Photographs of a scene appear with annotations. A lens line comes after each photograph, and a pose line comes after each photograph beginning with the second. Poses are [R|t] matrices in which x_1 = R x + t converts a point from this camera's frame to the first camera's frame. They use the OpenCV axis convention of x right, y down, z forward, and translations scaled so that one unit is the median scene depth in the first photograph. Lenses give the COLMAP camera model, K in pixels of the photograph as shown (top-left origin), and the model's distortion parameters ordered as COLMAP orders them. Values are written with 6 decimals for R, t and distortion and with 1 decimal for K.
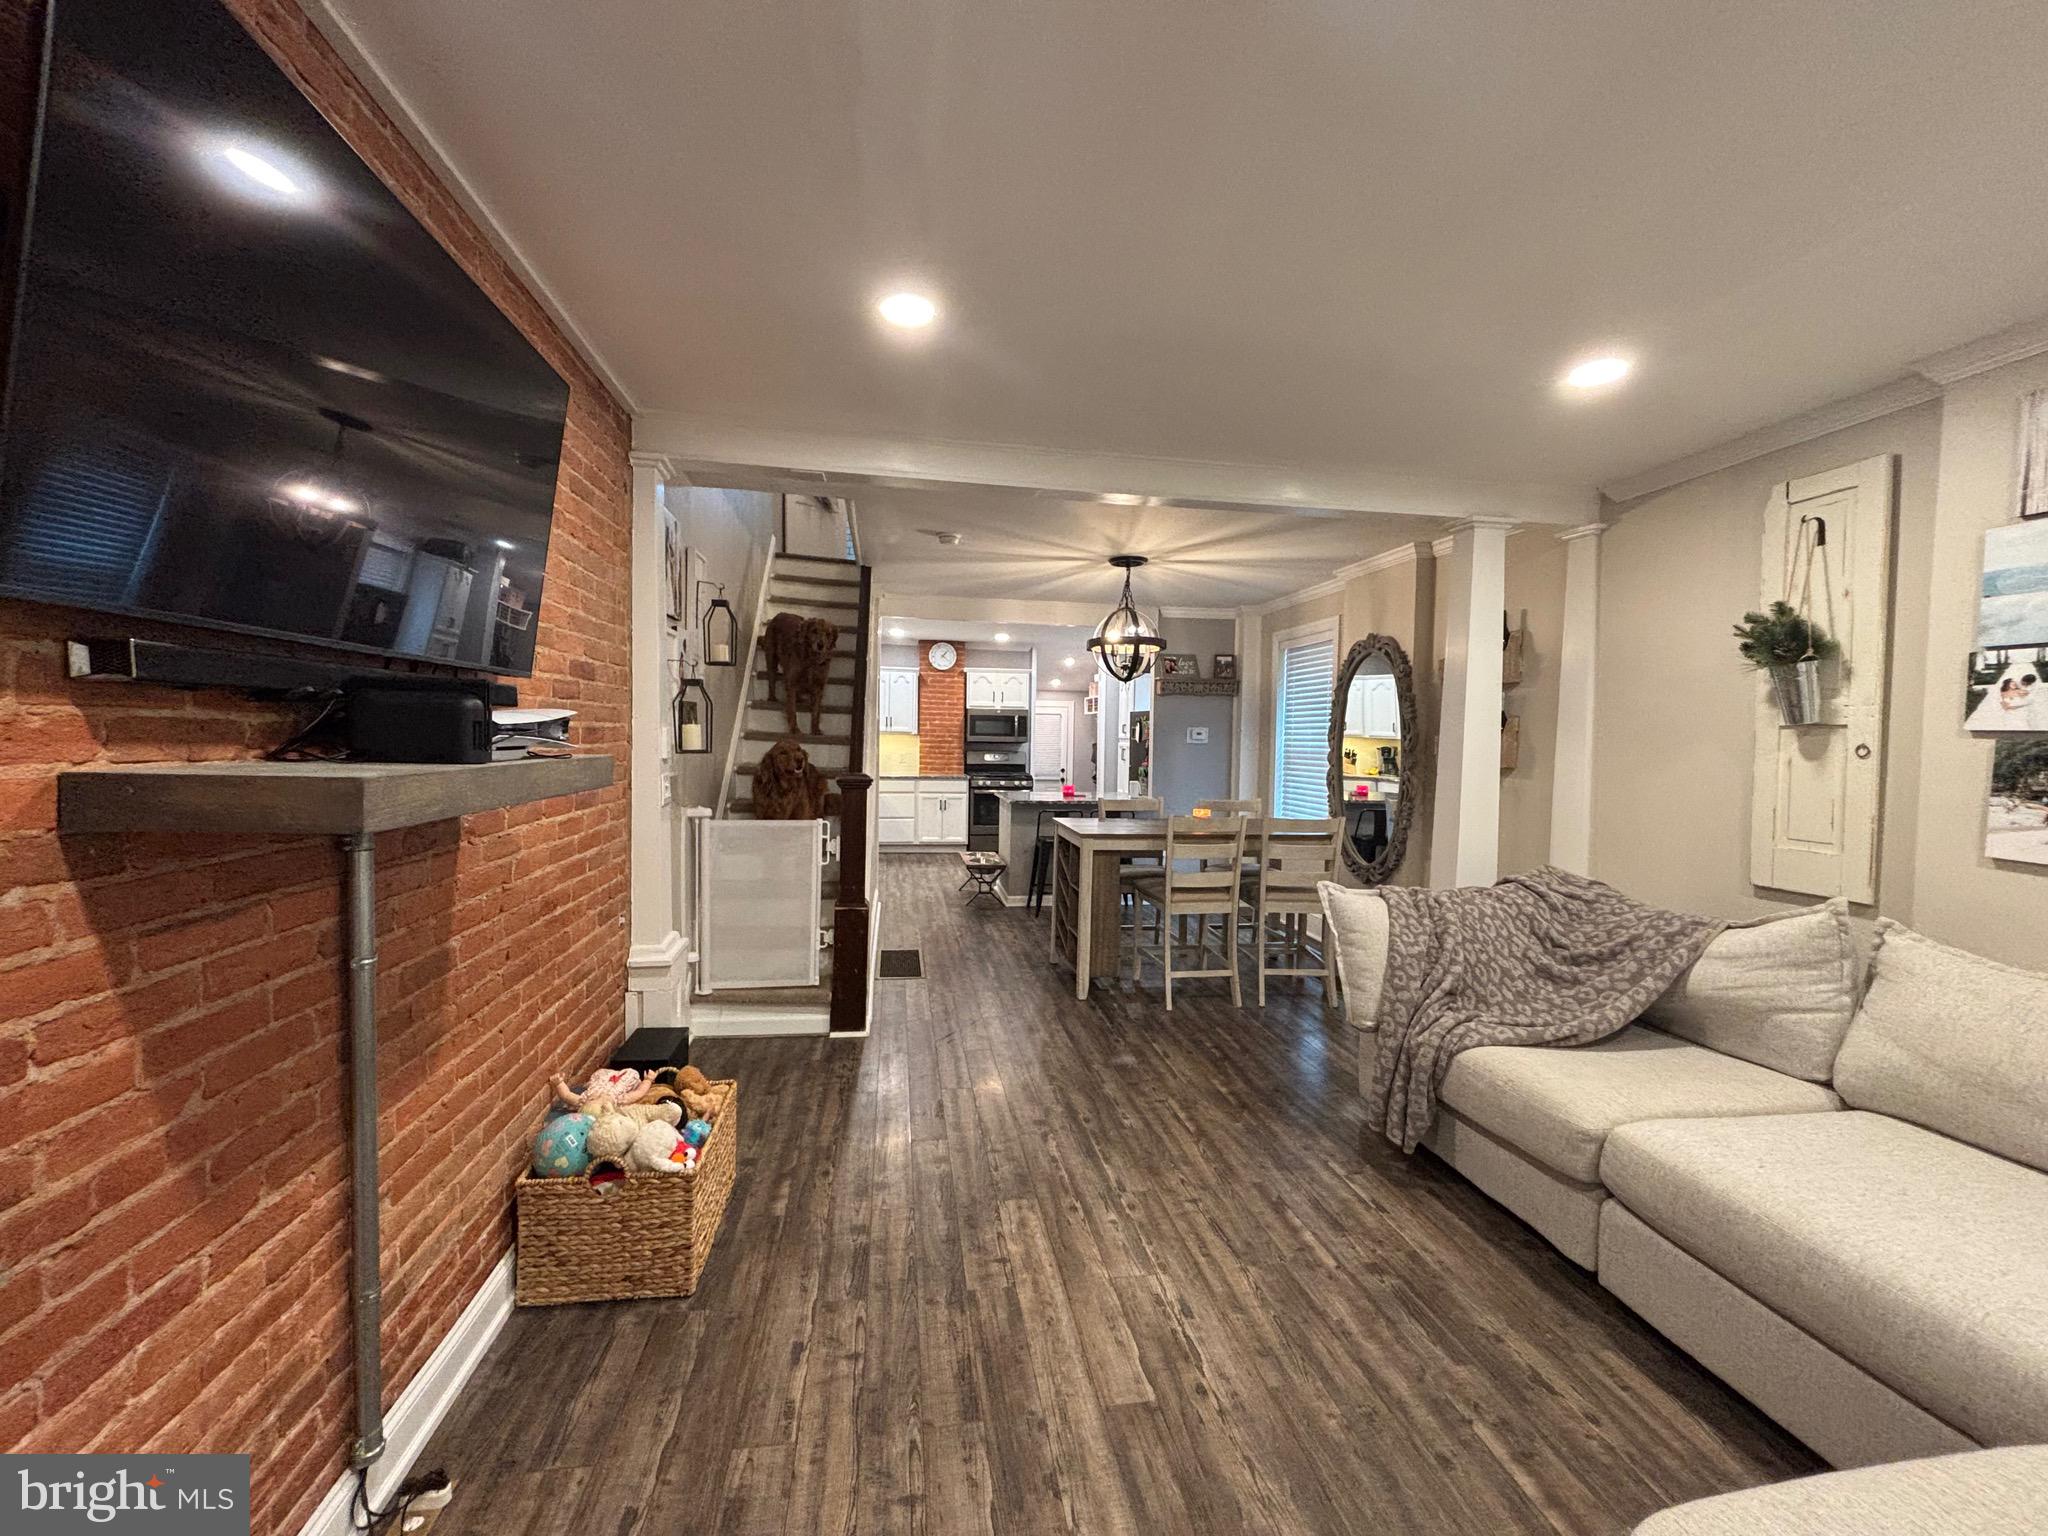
lens RADIAL K [[826.1, 0, 1016.5], [0, 826.1, 764.8], [0, 0, 1]] dist [0.006337, -0.000303]
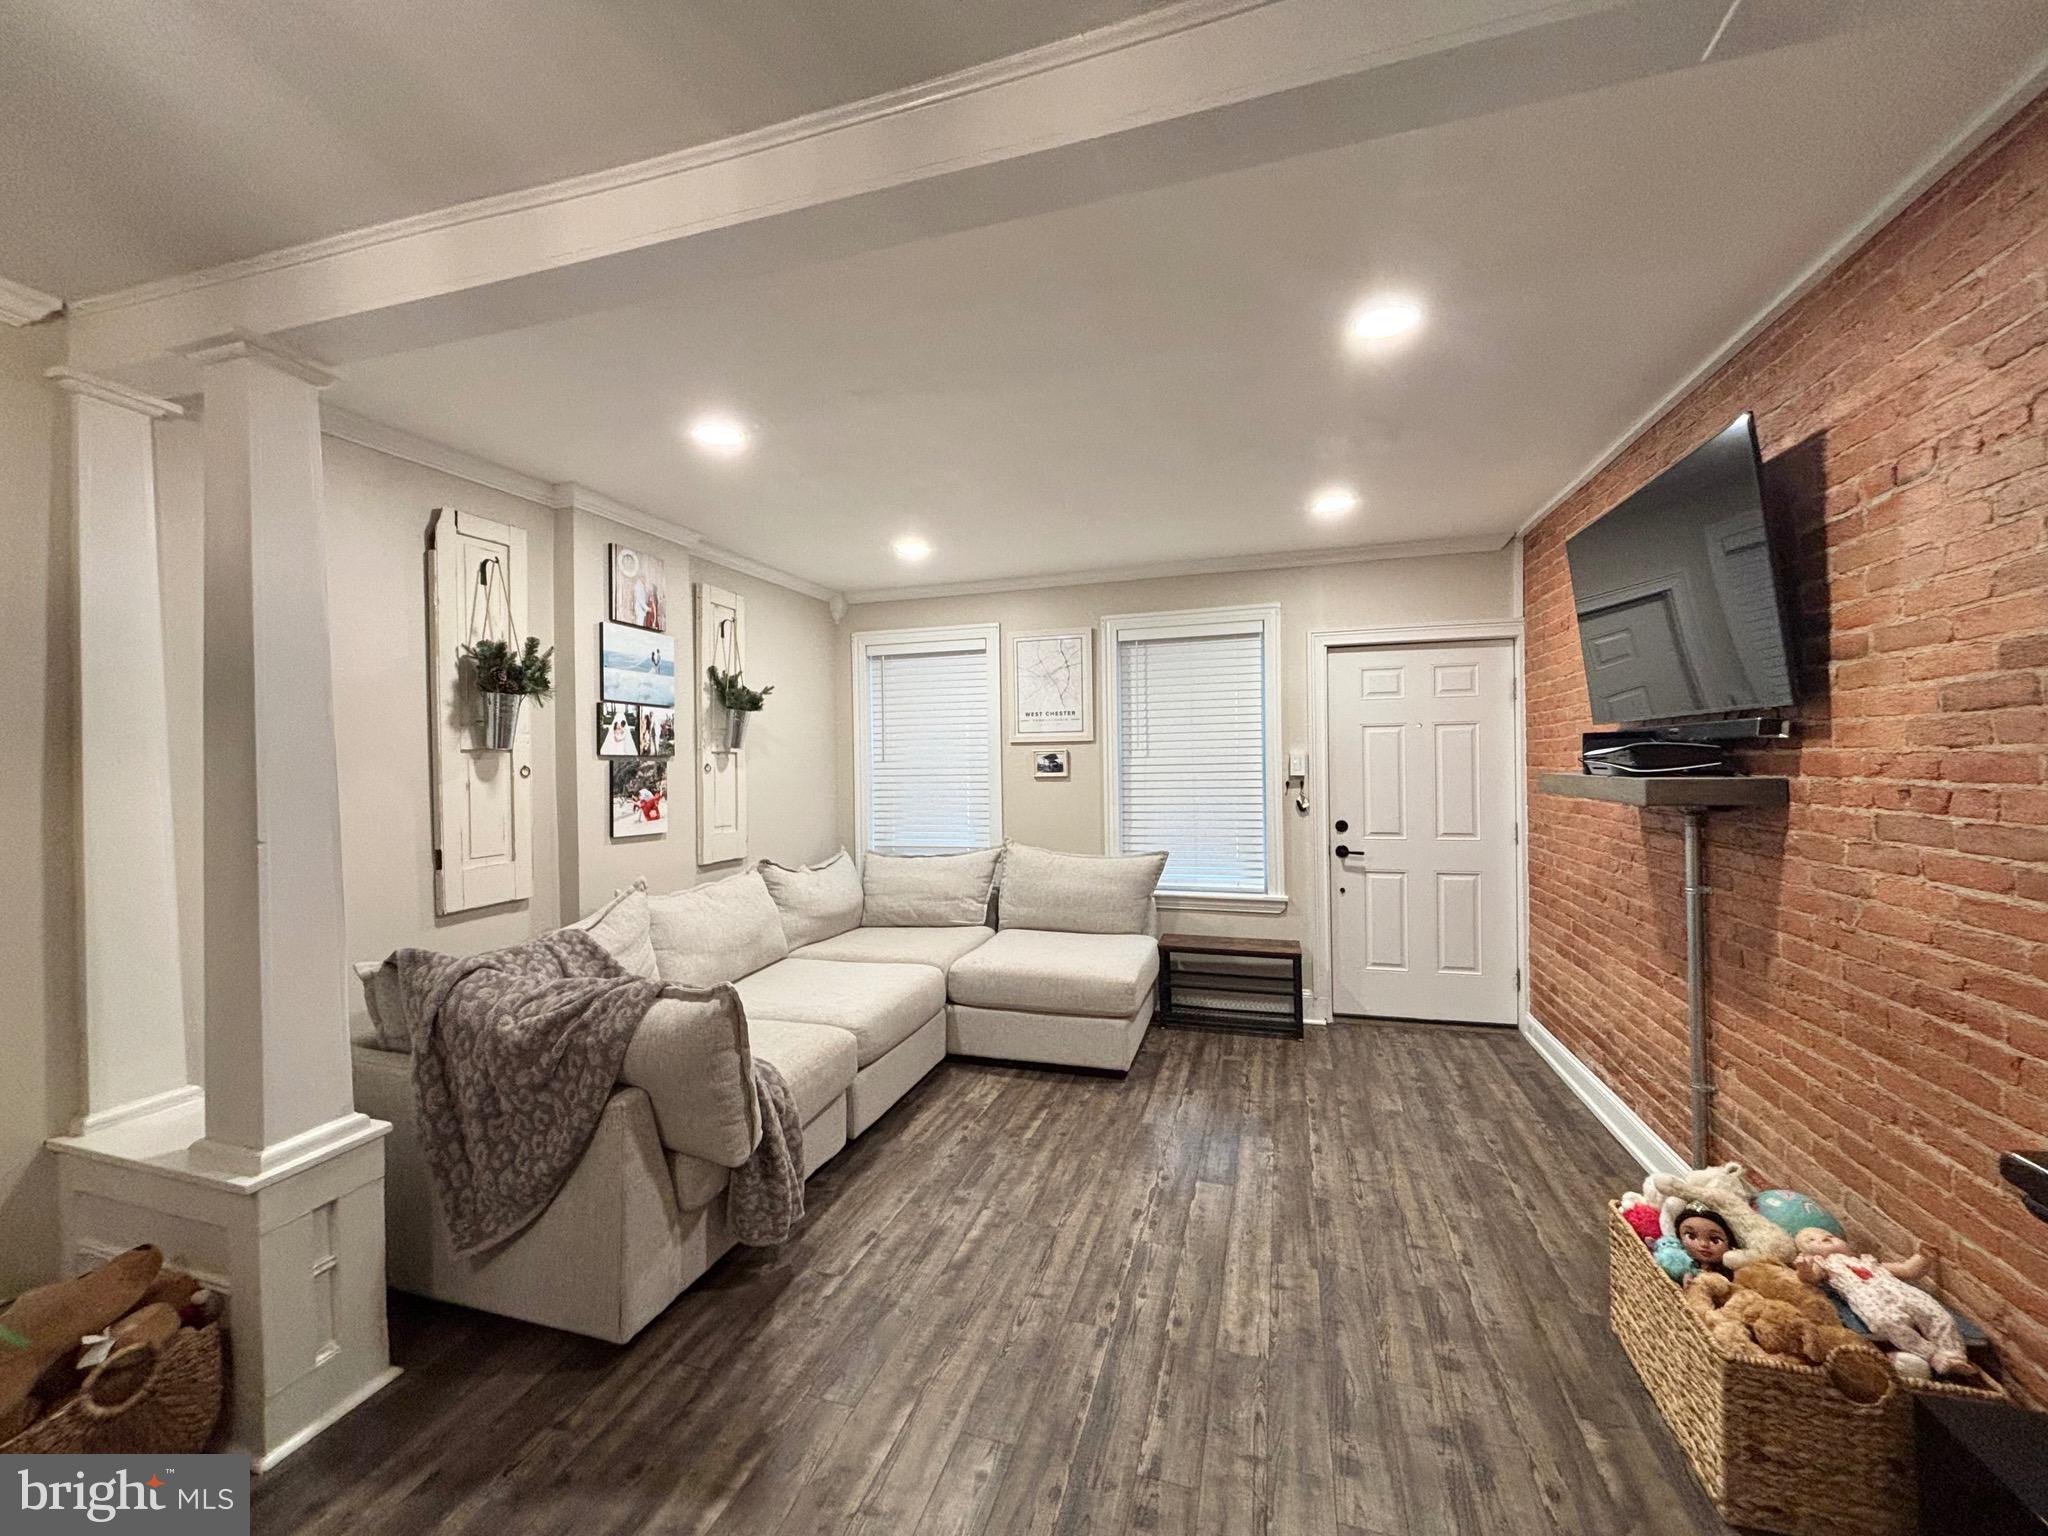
lens RADIAL K [[826.1, 0, 1023.2], [0, 826.1, 764.4], [0, 0, 1]] dist [0.006337, -0.000303]
pose [[-0.900749, -0.007292, 0.434278, -0.151878], [0.013787, 0.998875, 0.045369, -0.072709], [-0.434120, 0.046854, -0.899636, 1.803866]]
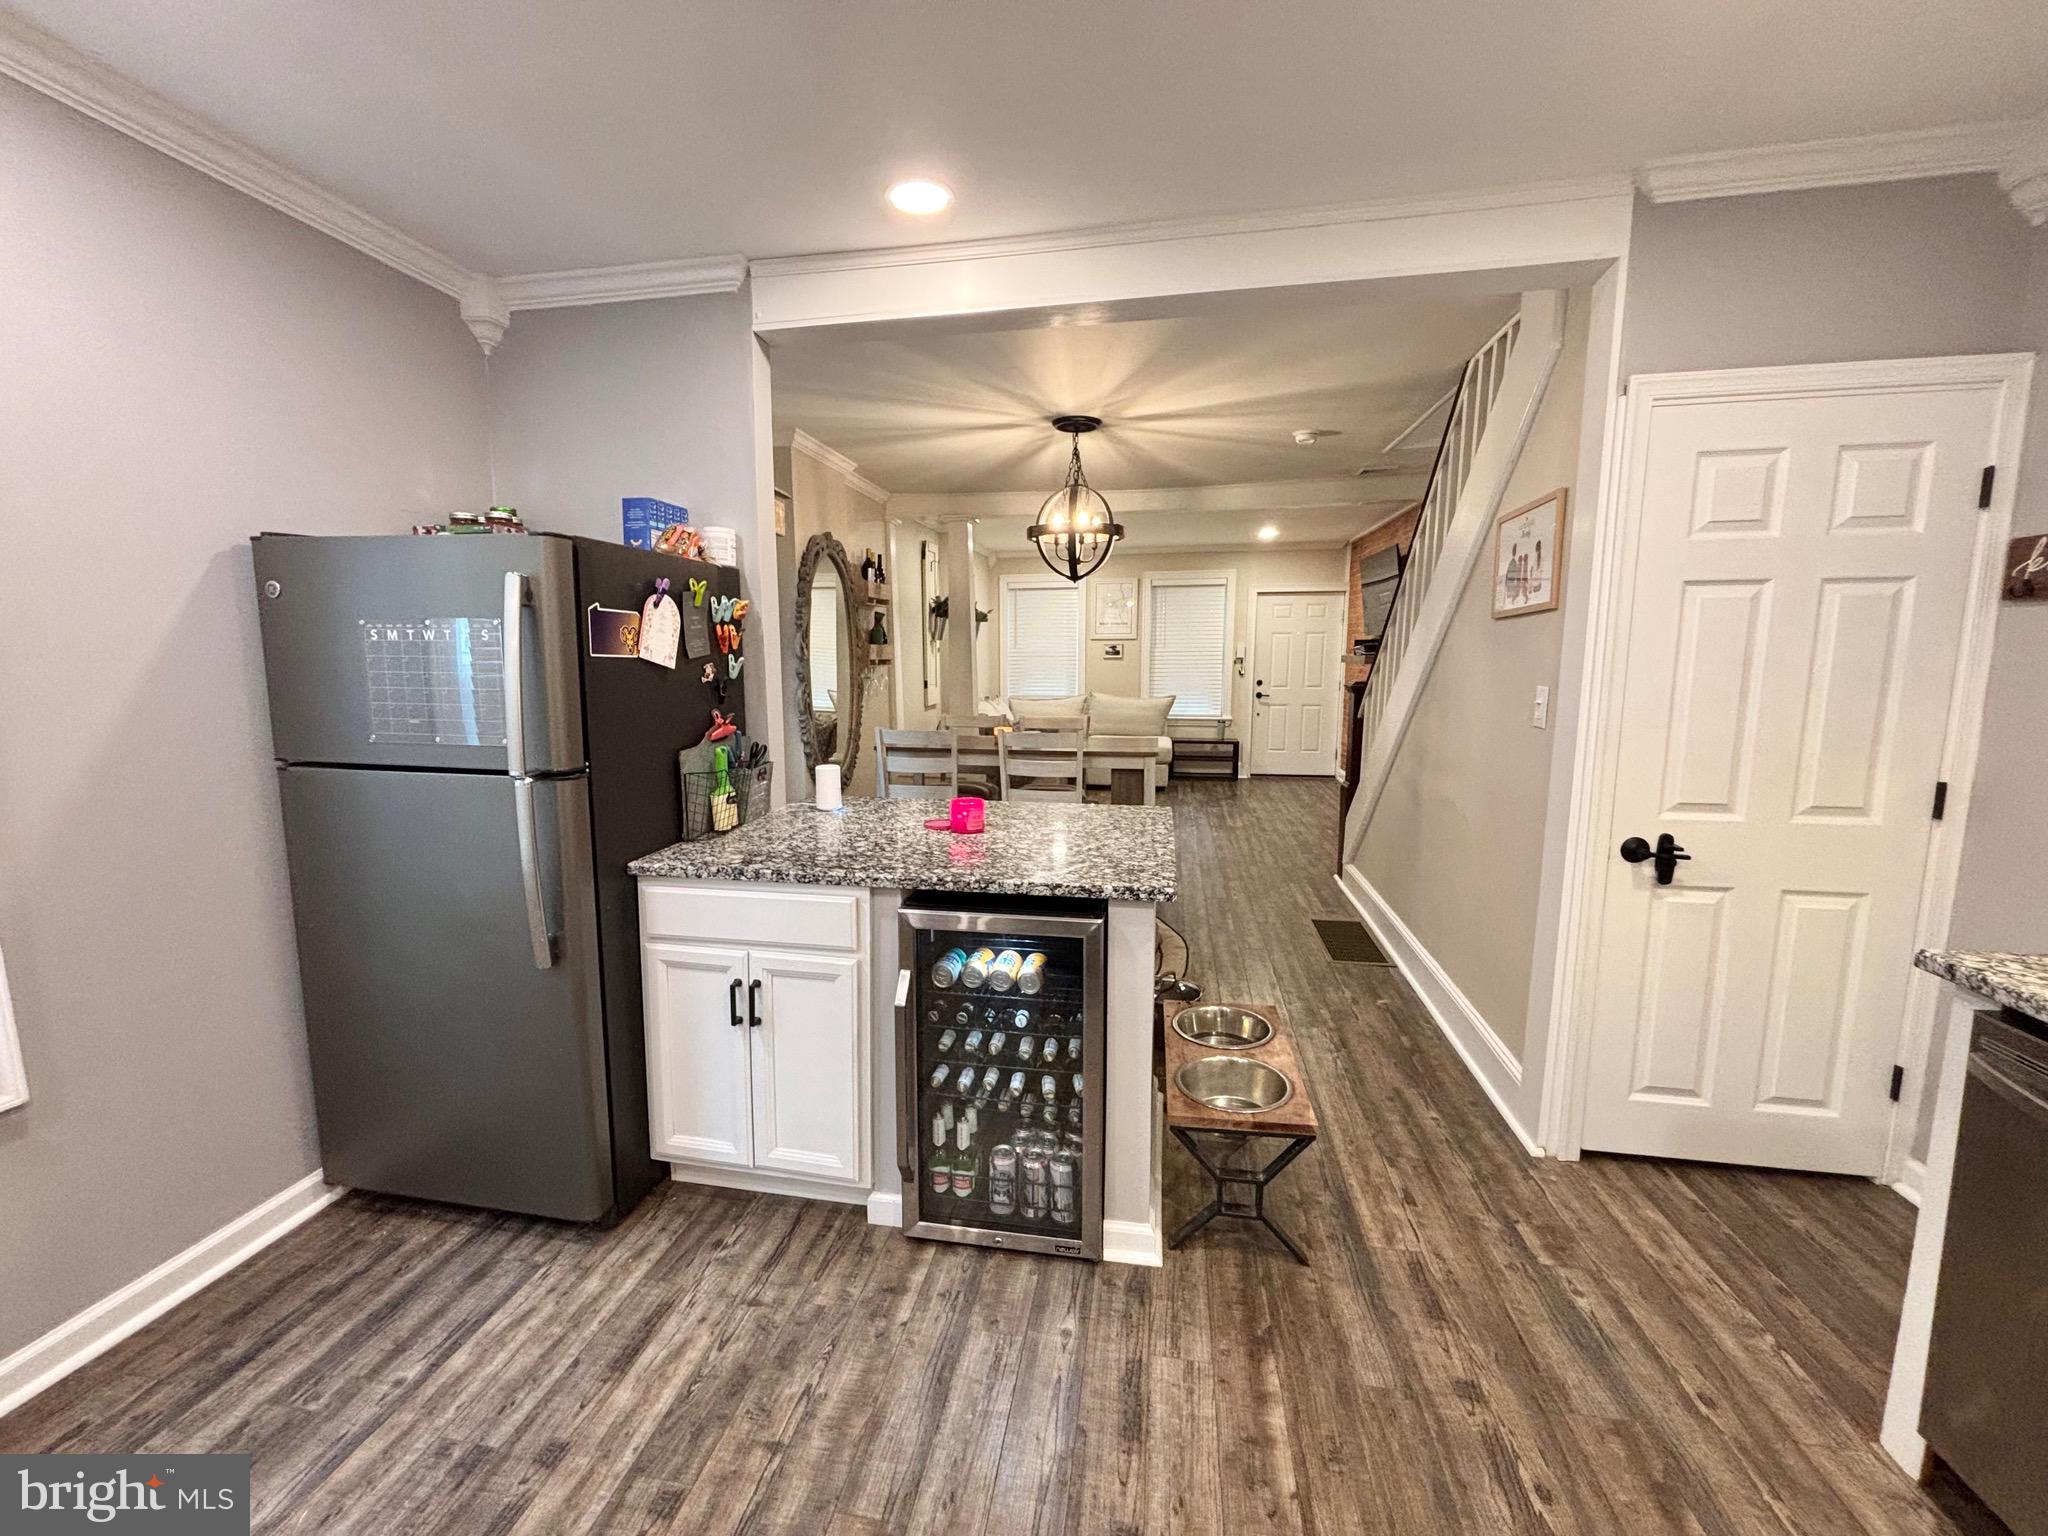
lens RADIAL K [[826.1, 0, 1017.7], [0, 826.1, 781.2], [0, 0, 1]] dist [0.006337, -0.000303]
pose [[-0.946146, -0.067458, 0.316635, -0.170789], [-0.003972, 0.980396, 0.196999, -0.138001], [-0.323717, 0.185132, -0.927865, 3.722933]]
